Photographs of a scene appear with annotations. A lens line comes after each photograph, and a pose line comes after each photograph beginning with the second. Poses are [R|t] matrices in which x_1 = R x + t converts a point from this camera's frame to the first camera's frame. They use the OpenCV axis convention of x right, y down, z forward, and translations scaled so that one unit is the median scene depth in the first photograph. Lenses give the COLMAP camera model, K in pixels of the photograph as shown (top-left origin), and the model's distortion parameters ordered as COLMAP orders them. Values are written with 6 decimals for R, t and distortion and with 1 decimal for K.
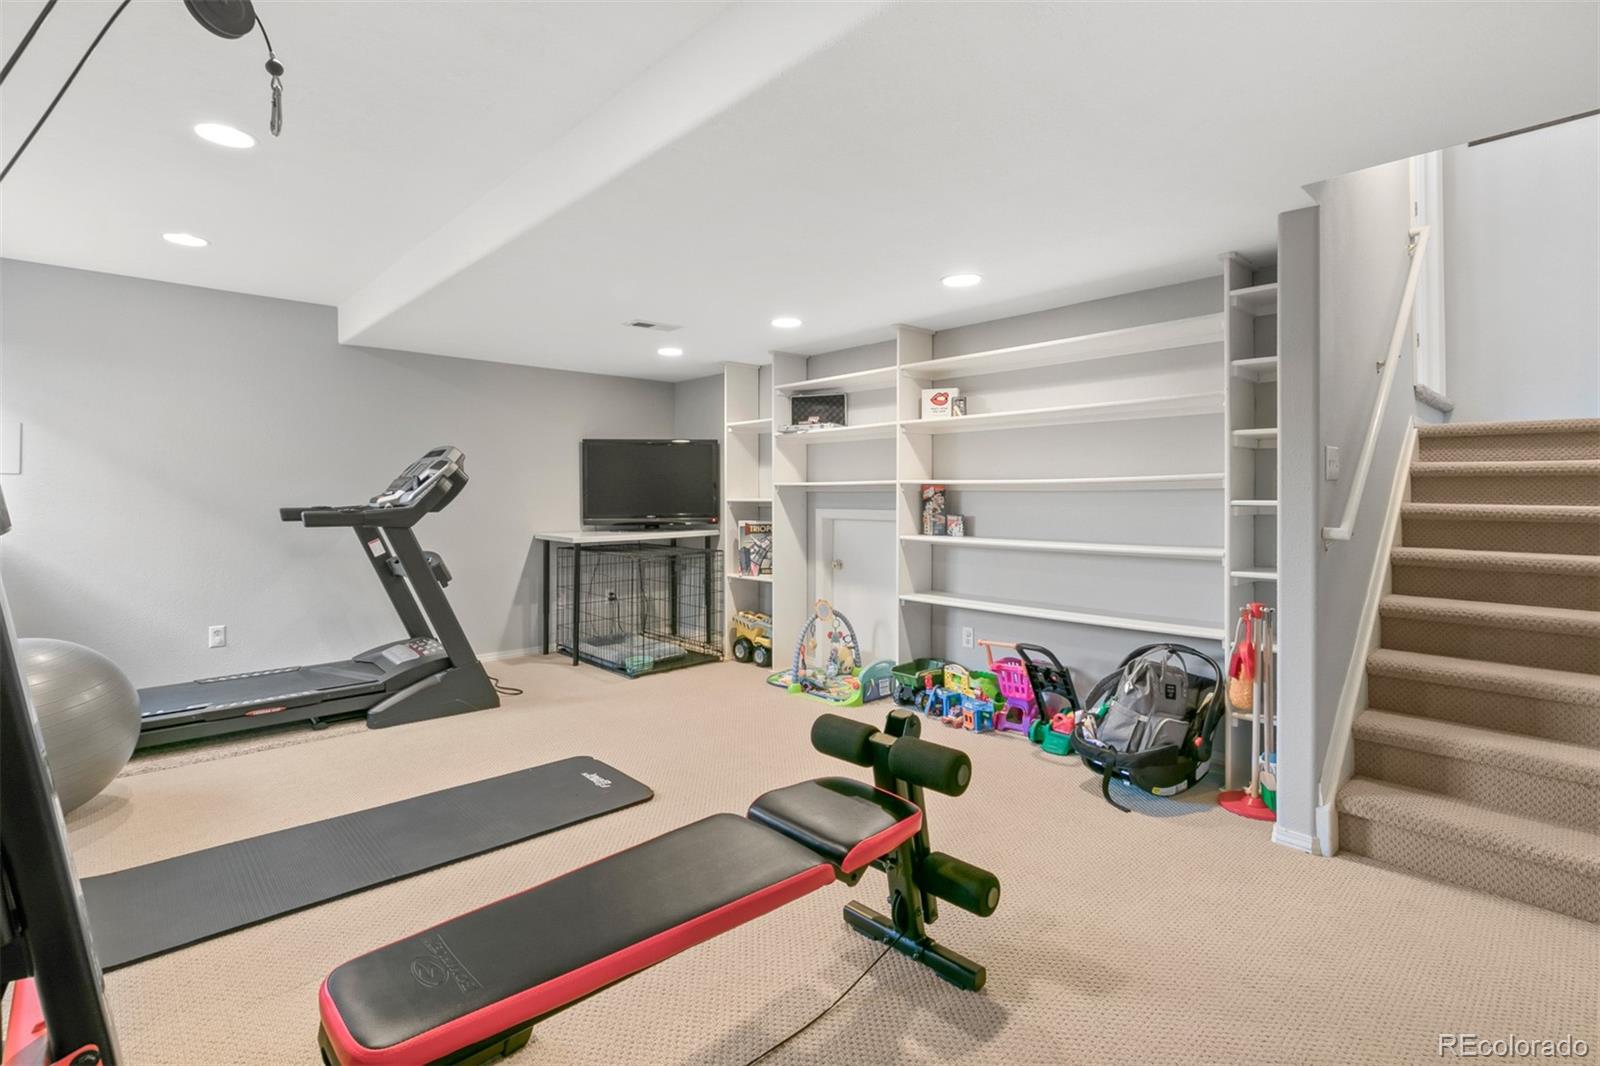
lens RADIAL K [[749.4, 0, 797.8], [0, 749.4, 495.5], [0, 0, 1]] dist [0.003821, 0.000442]
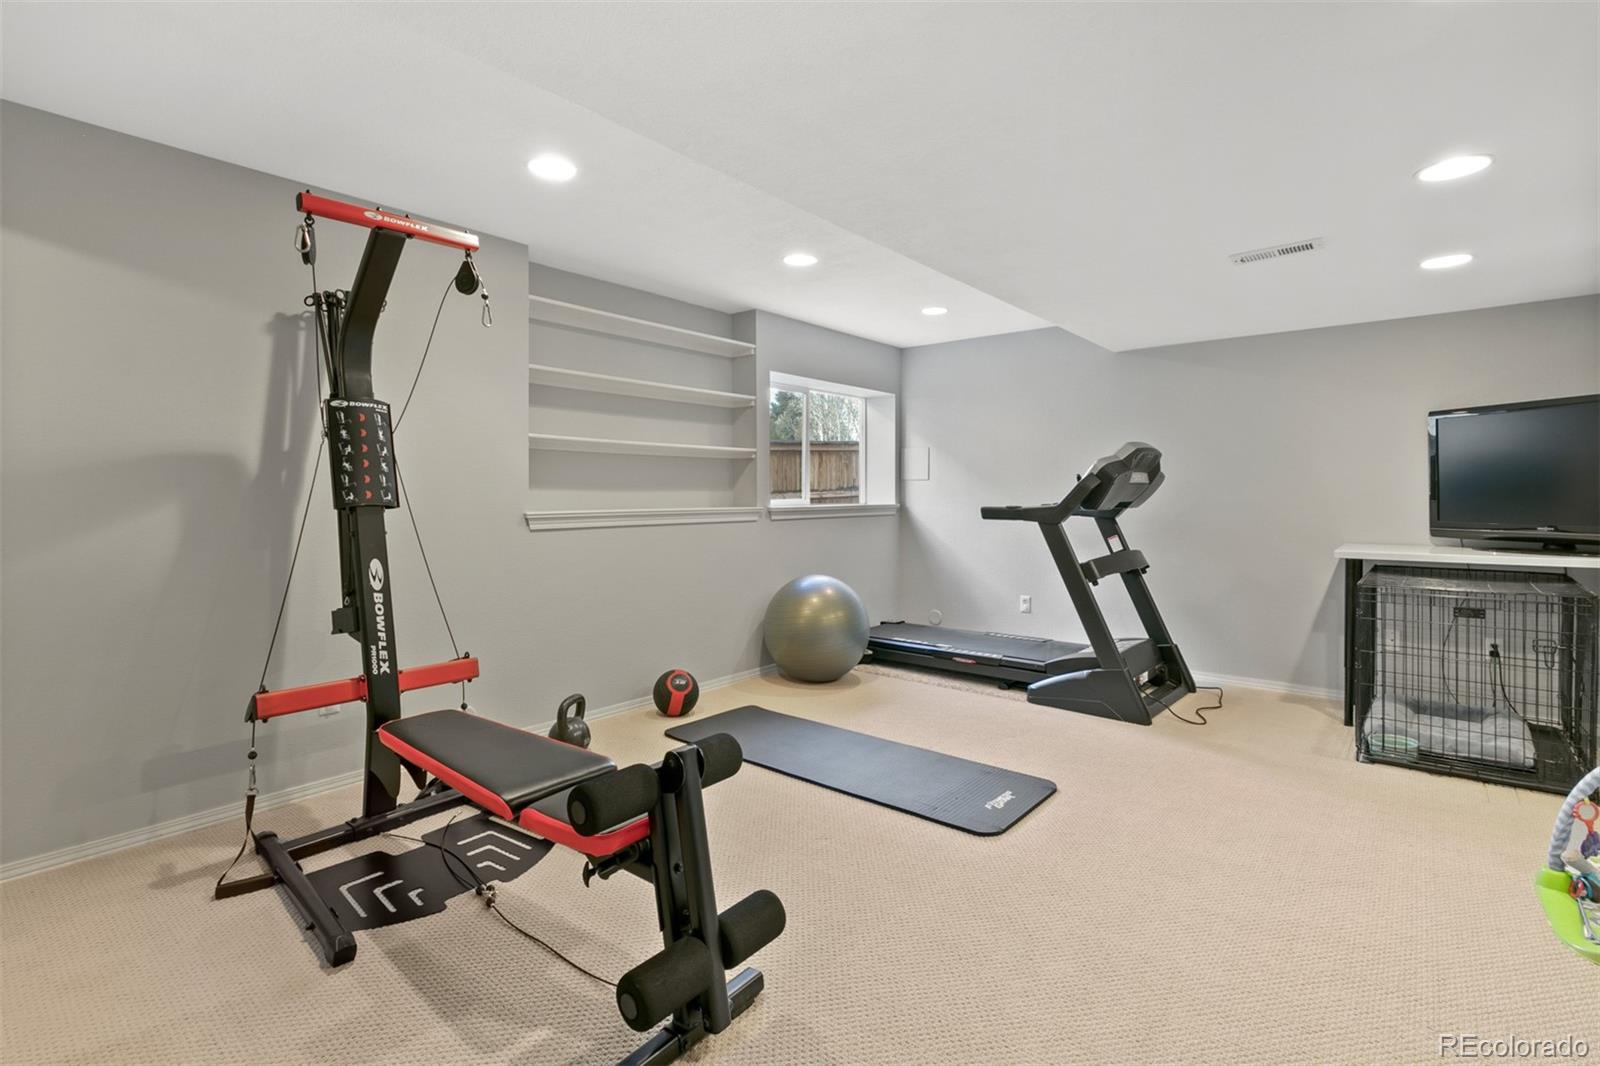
lens RADIAL K [[756.7, 0, 797.8], [0, 756.7, 492.2], [0, 0, 1]] dist [-0.002259, -0.000473]
pose [[0.122798, -0.003044, -0.992427, 0.482439], [-0.000855, 0.999995, -0.003173, 0.002133], [0.992431, 0.001239, 0.122794, 0.489719]]
